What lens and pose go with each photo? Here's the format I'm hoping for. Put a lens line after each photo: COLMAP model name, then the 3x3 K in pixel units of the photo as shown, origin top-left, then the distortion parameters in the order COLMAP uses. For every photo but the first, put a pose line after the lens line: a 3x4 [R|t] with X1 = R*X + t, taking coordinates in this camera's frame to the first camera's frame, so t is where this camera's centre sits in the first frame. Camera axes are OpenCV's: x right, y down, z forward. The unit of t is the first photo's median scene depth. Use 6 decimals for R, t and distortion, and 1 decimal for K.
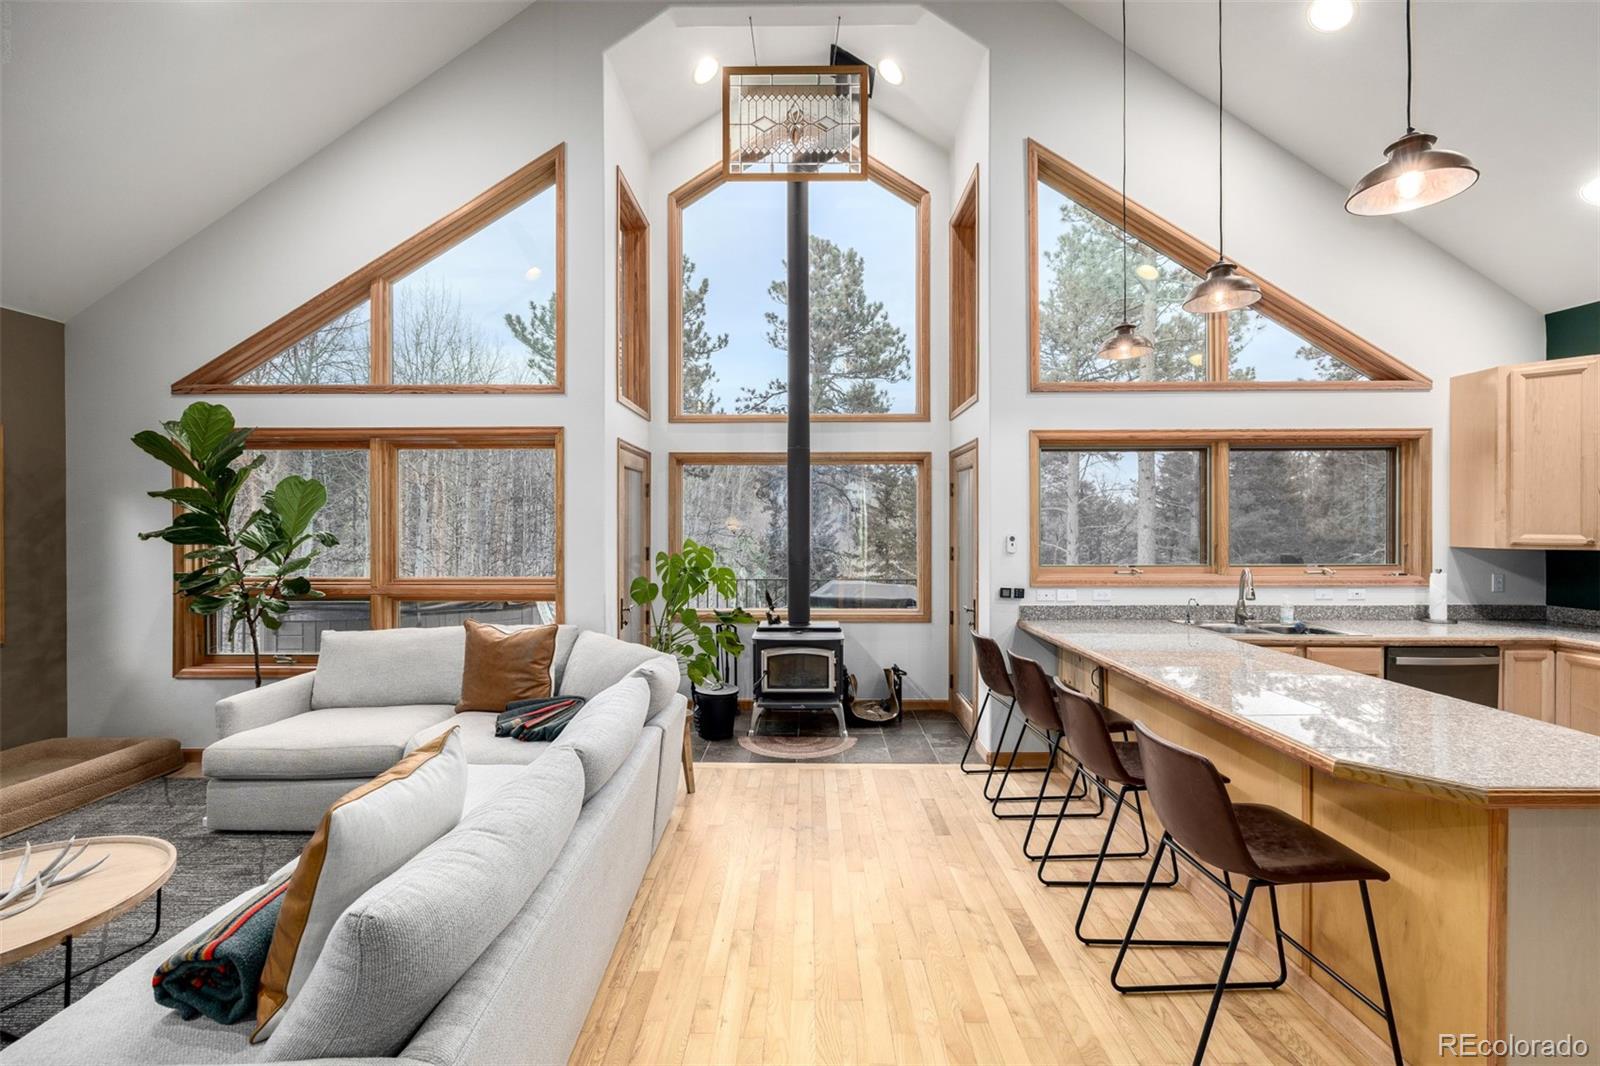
lens RADIAL K [[662.3, 0, 804.1], [0, 662.3, 526.4], [0, 0, 1]] dist [-0.000758, 0.000304]
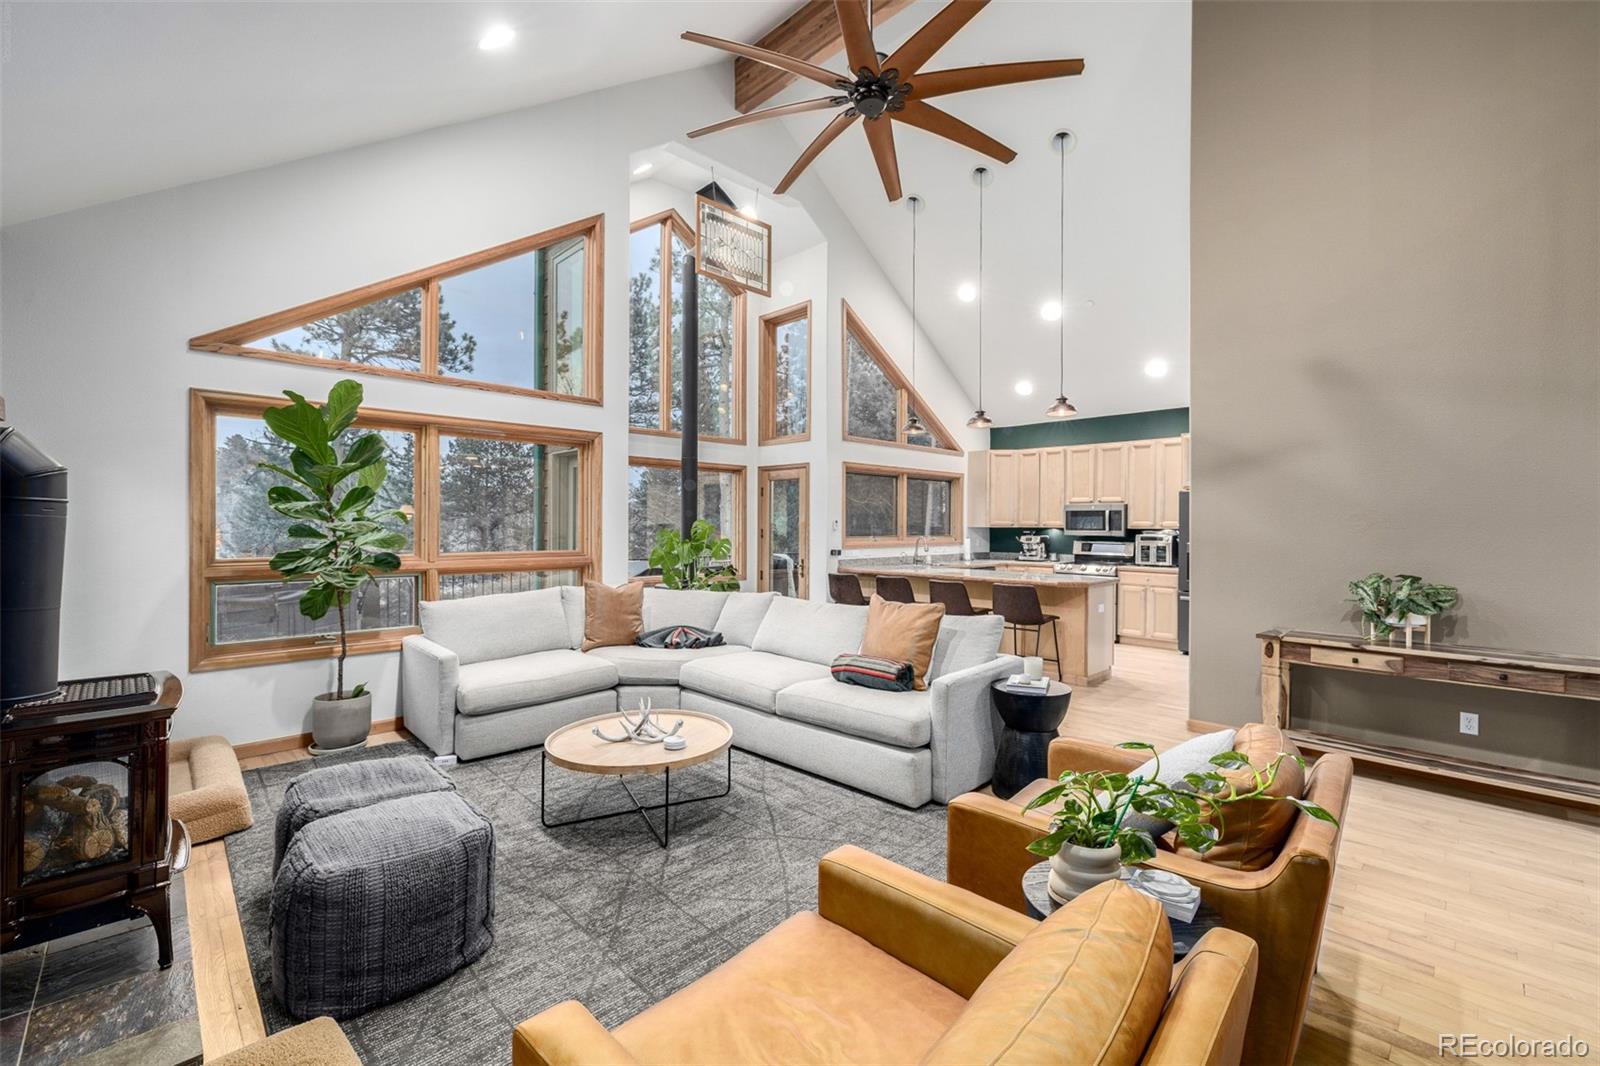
lens RADIAL K [[662.3, 0, 800.7], [0, 662.3, 532.6], [0, 0, 1]] dist [-0.000758, 0.000304]
pose [[0.708464, -0.002824, 0.705741, -1.005339], [-0.004211, 0.999957, 0.008229, 0.032917], [-0.705734, -0.008802, 0.708422, -0.191517]]
